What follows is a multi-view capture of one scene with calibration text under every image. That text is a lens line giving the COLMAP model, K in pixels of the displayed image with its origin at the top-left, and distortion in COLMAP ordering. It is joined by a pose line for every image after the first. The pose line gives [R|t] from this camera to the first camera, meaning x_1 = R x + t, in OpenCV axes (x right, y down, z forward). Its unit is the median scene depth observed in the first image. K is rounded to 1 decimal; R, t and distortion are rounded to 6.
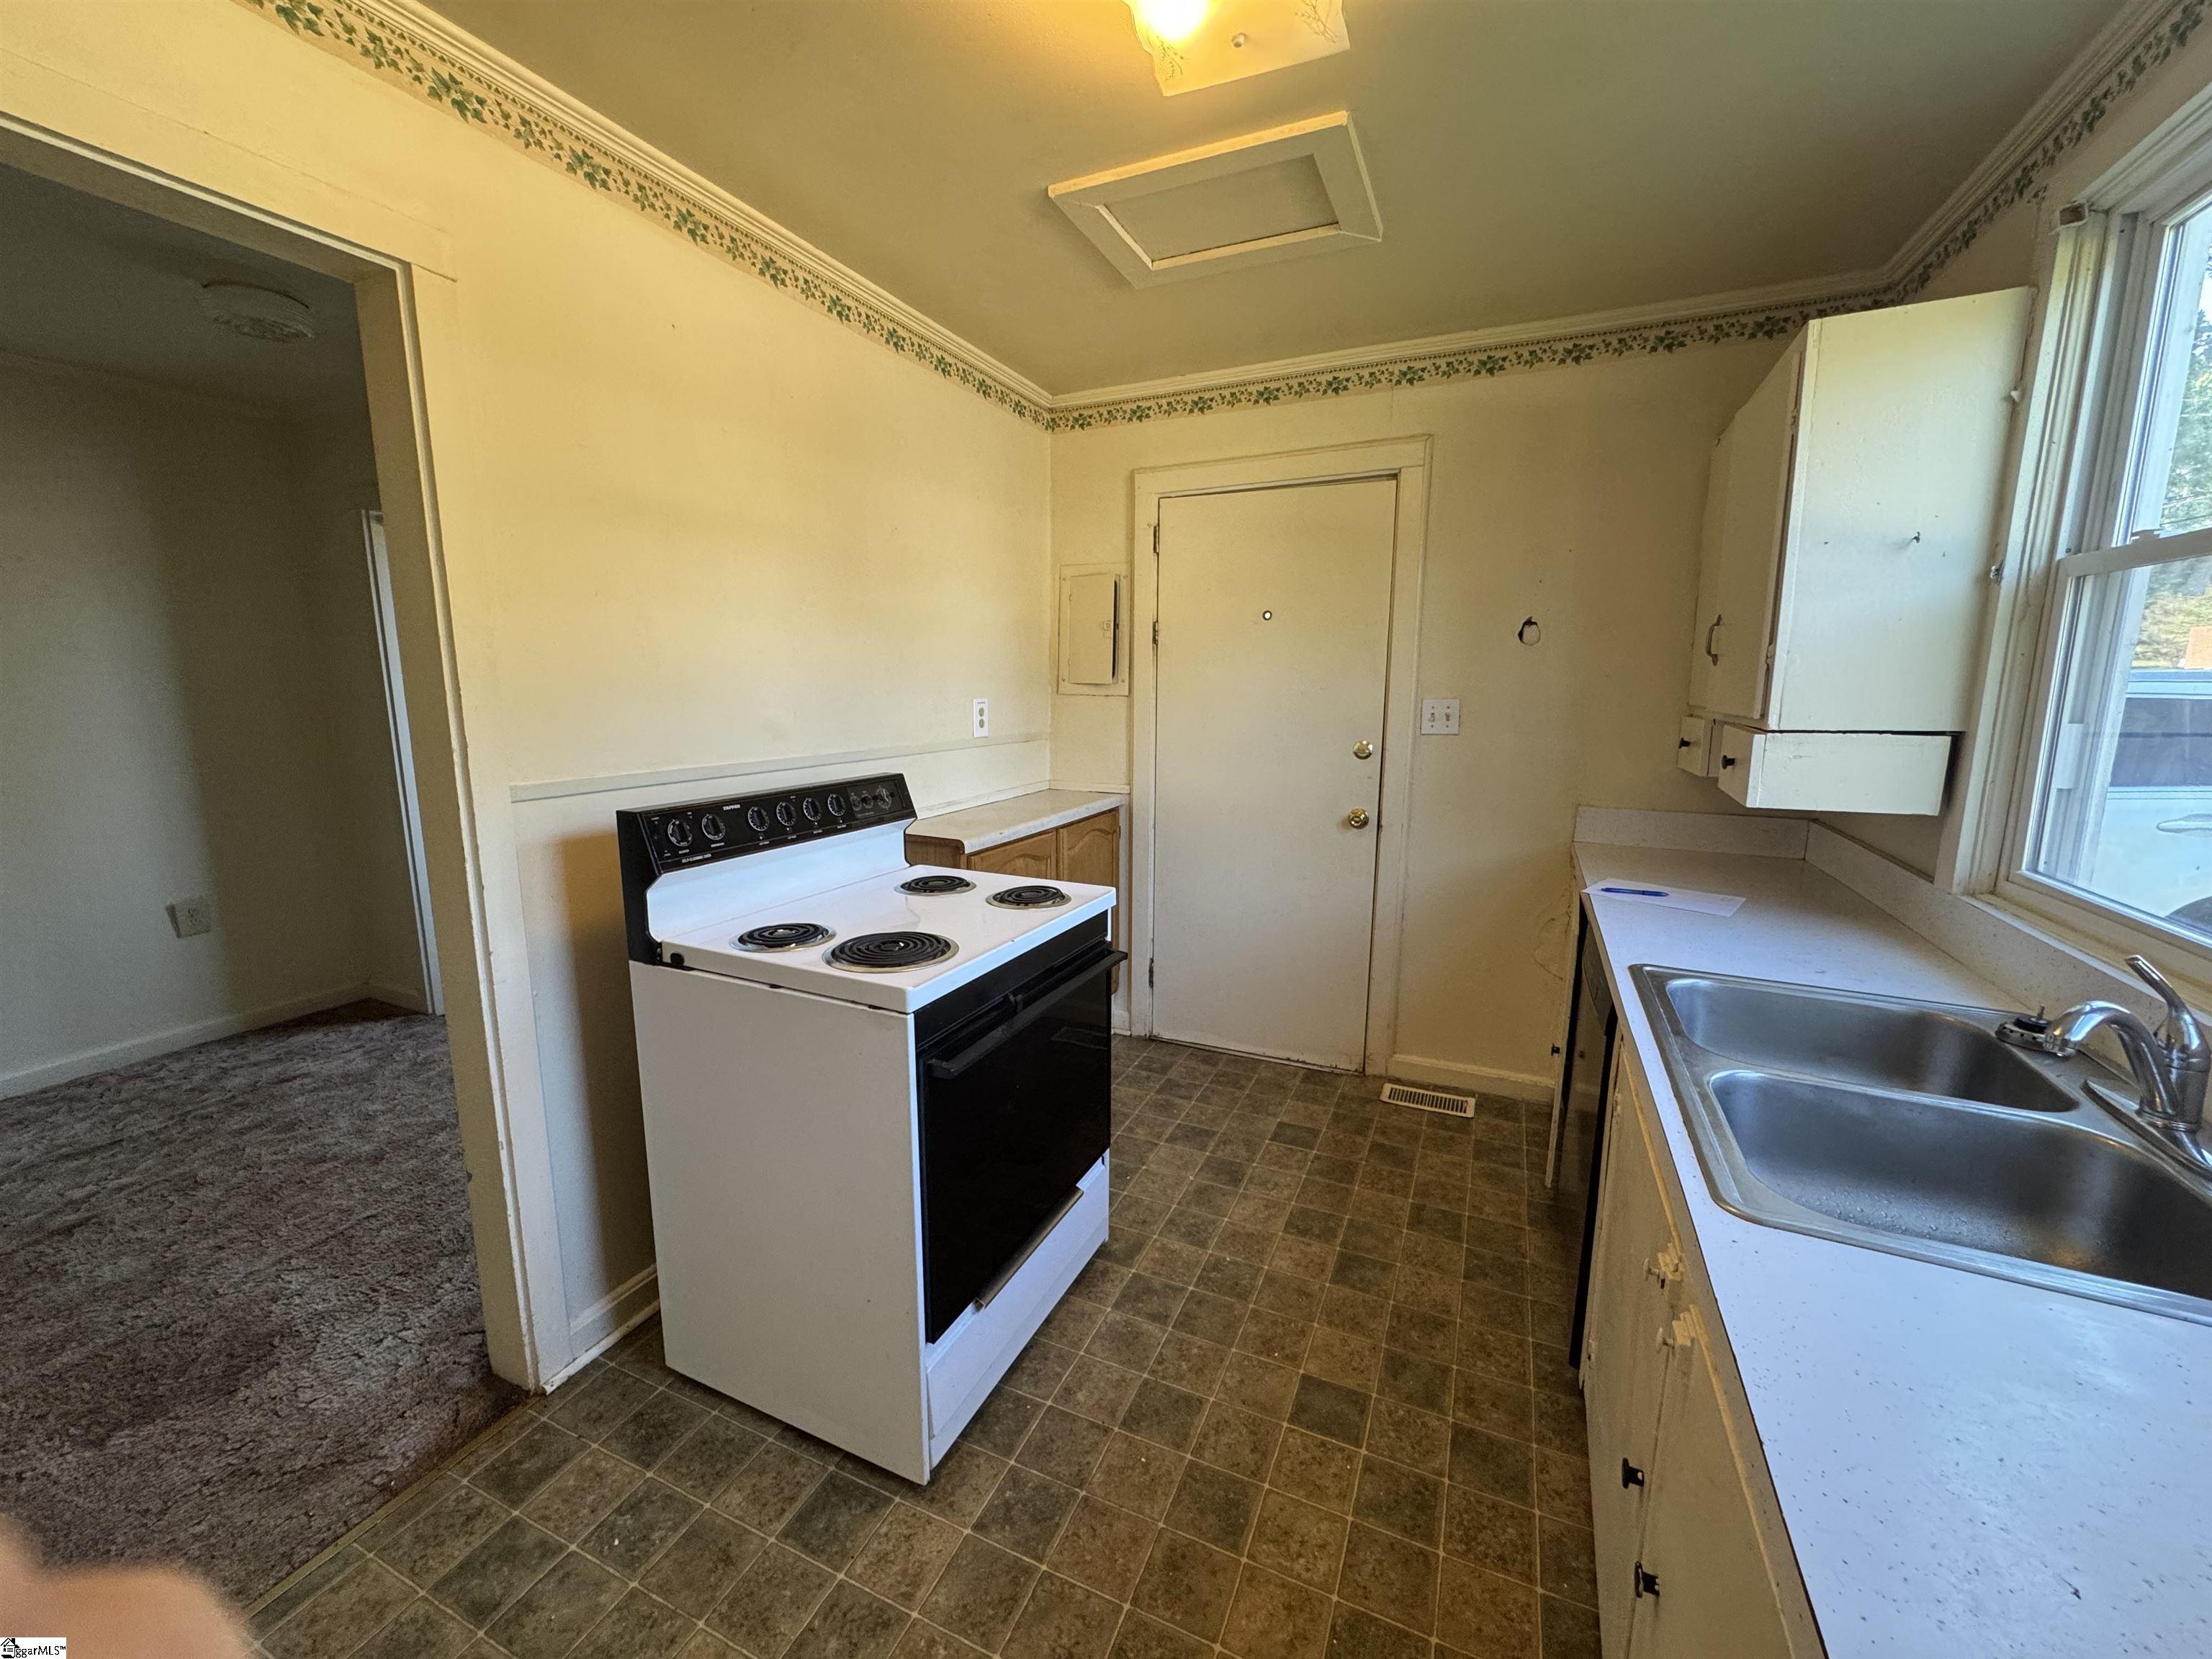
lens RADIAL K [[888.4, 0, 1102.3], [0, 888.4, 827.3], [0, 0, 1]] dist [-0.000356, 0.000206]
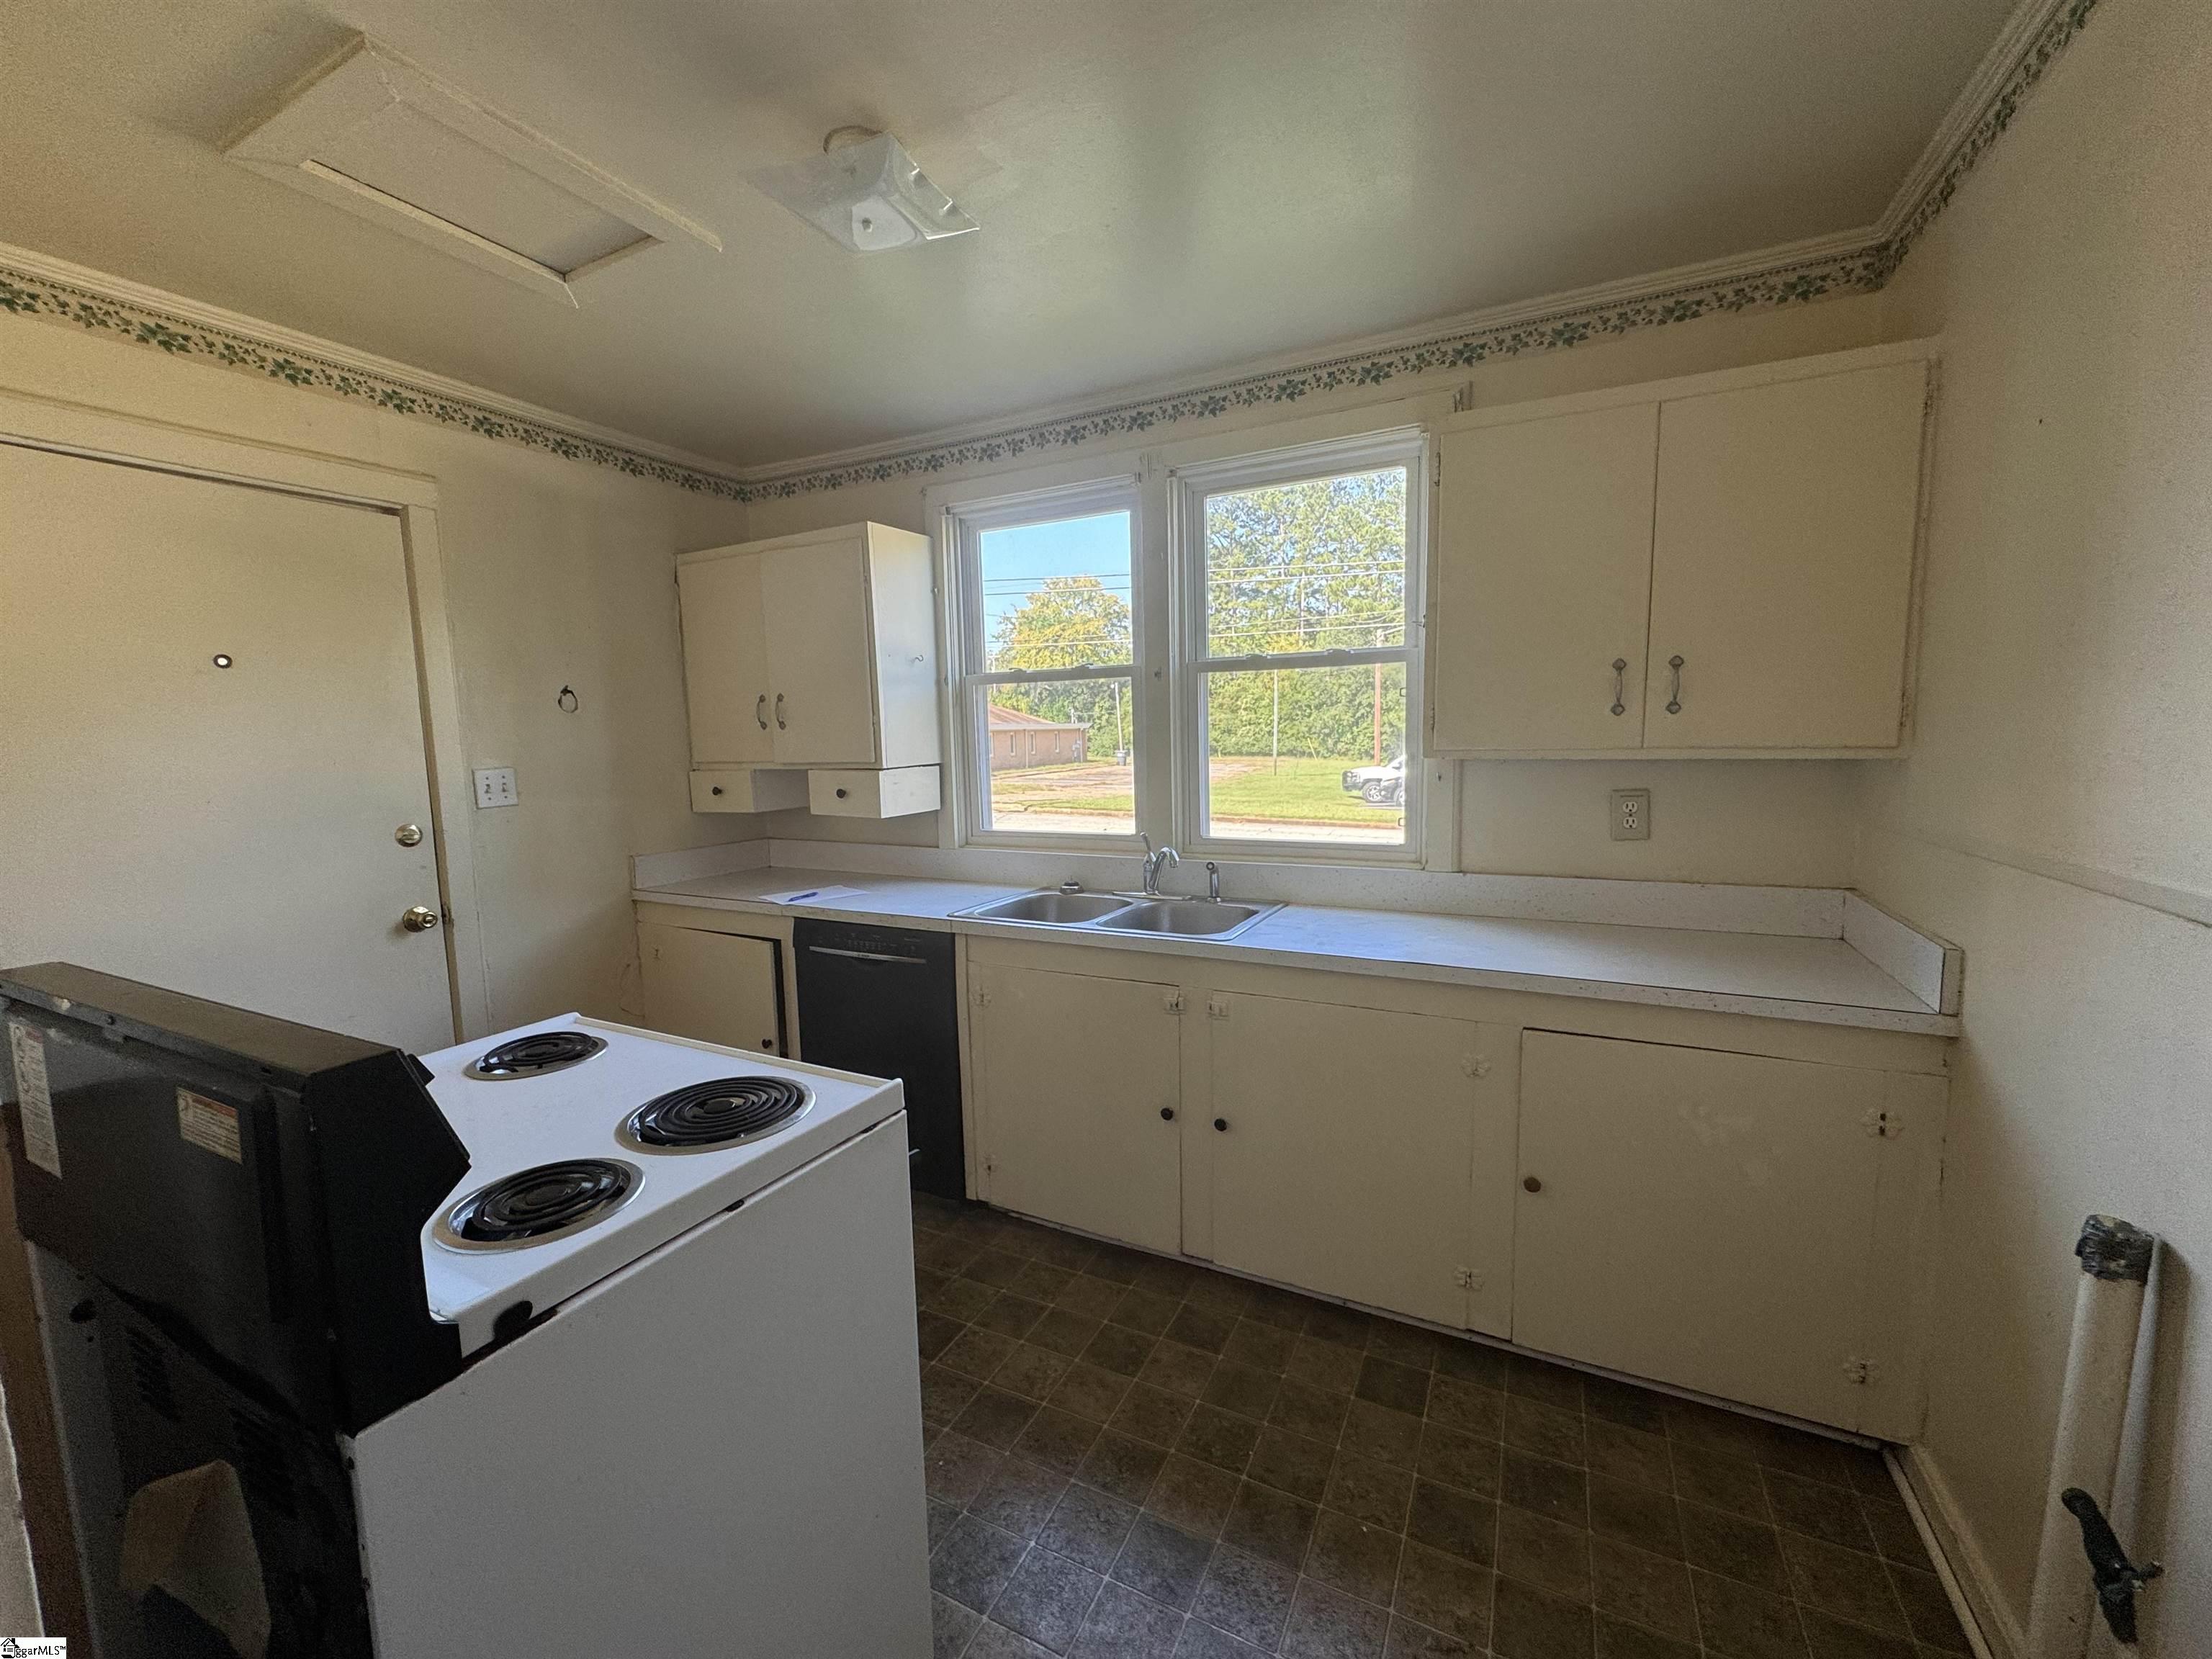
lens RADIAL K [[888.4, 0, 1103.2], [0, 888.4, 829.0], [0, 0, 1]] dist [-0.000356, 0.000206]
pose [[0.035799, -0.109082, 0.993388, -0.557099], [0.189007, 0.976824, 0.100452, -0.060725], [-0.981323, 0.184161, 0.055586, 0.368451]]
